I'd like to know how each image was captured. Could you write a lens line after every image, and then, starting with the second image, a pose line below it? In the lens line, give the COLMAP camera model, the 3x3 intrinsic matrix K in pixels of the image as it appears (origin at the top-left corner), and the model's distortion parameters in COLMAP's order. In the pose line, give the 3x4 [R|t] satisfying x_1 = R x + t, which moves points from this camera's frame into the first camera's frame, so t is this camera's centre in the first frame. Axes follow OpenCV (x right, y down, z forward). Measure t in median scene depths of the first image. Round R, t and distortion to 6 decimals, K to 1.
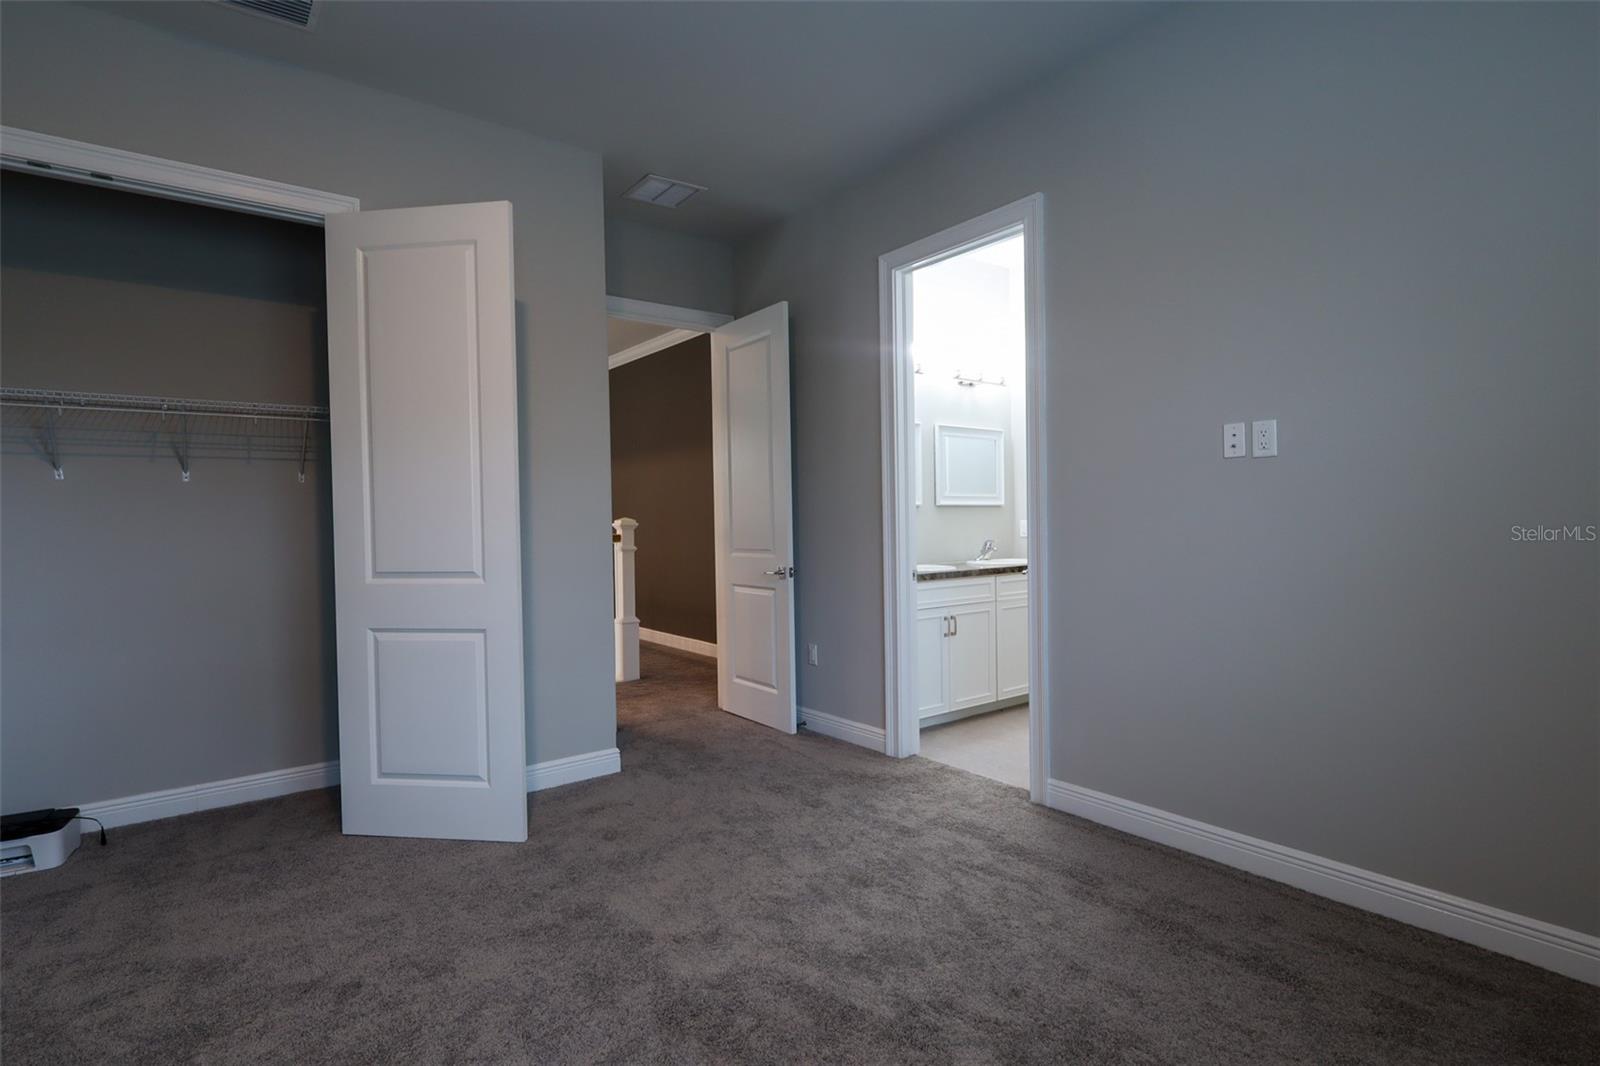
lens RADIAL K [[778.7, 0, 803.8], [0, 778.7, 529.9], [0, 0, 1]] dist [0.005414, 0.000824]
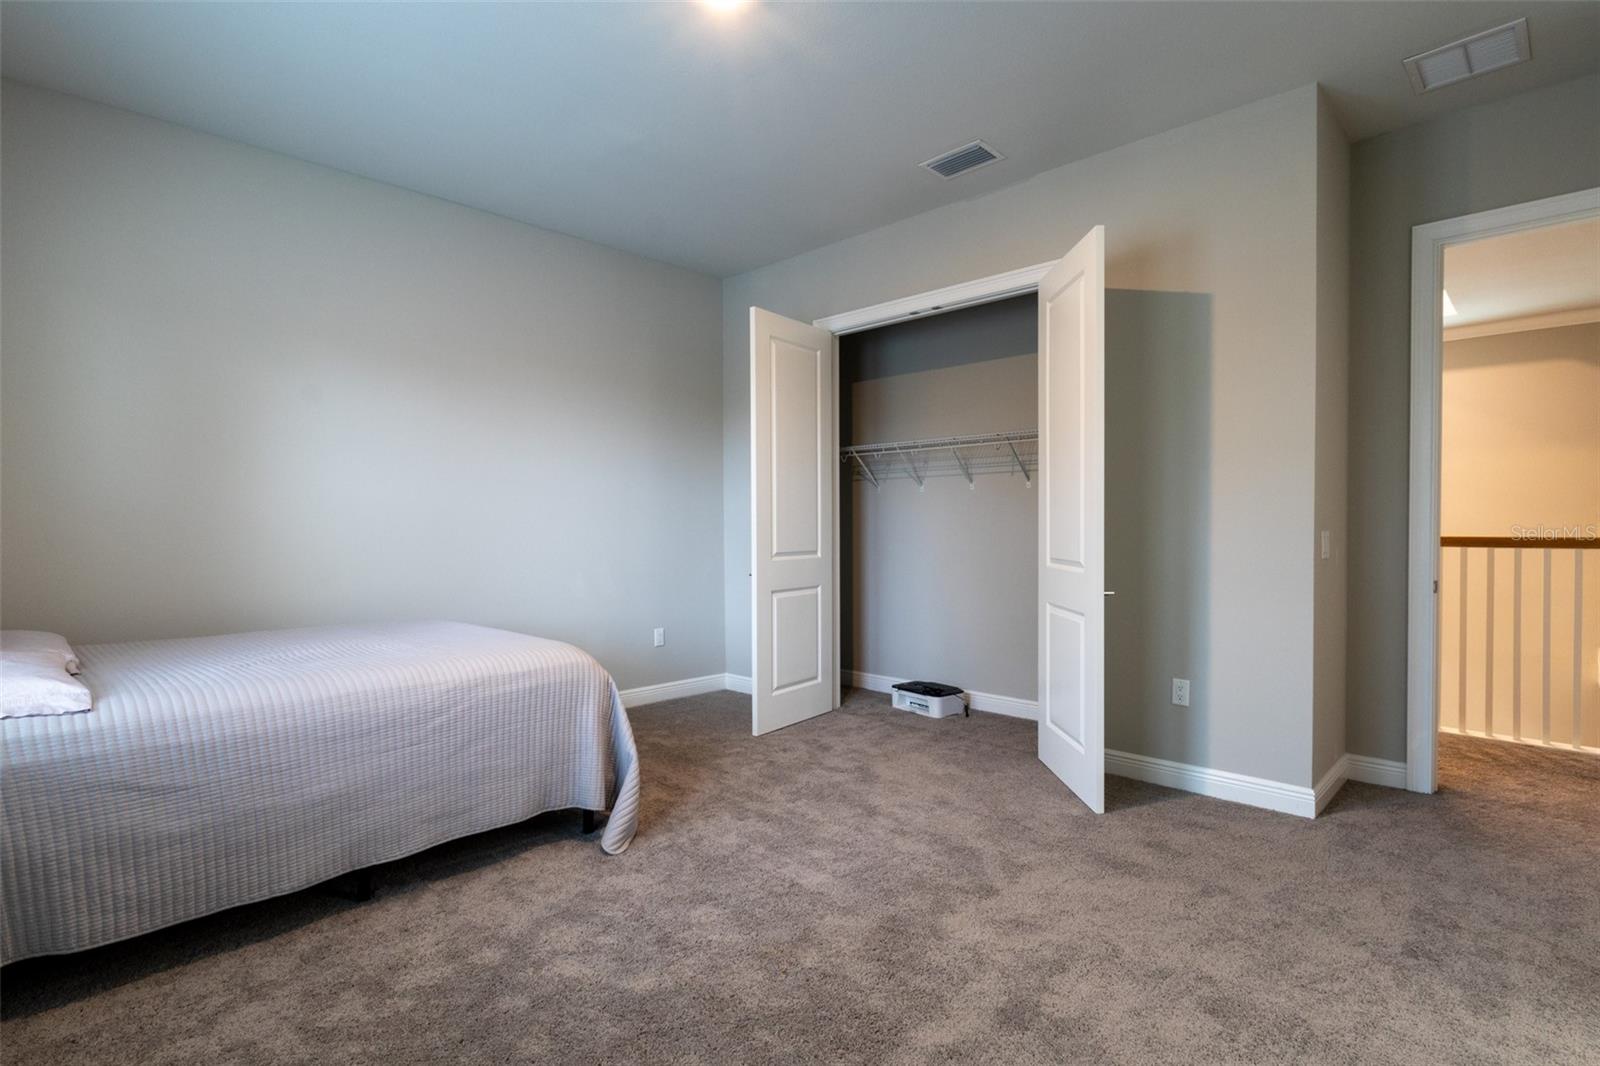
lens RADIAL K [[778.7, 0, 803.7], [0, 778.7, 529.4], [0, 0, 1]] dist [0.005414, 0.000824]
pose [[0.163103, 0.024599, -0.986302, 0.631213], [-0.013841, 0.999648, 0.022643, -0.014520], [0.986512, 0.009958, 0.163386, 0.413956]]
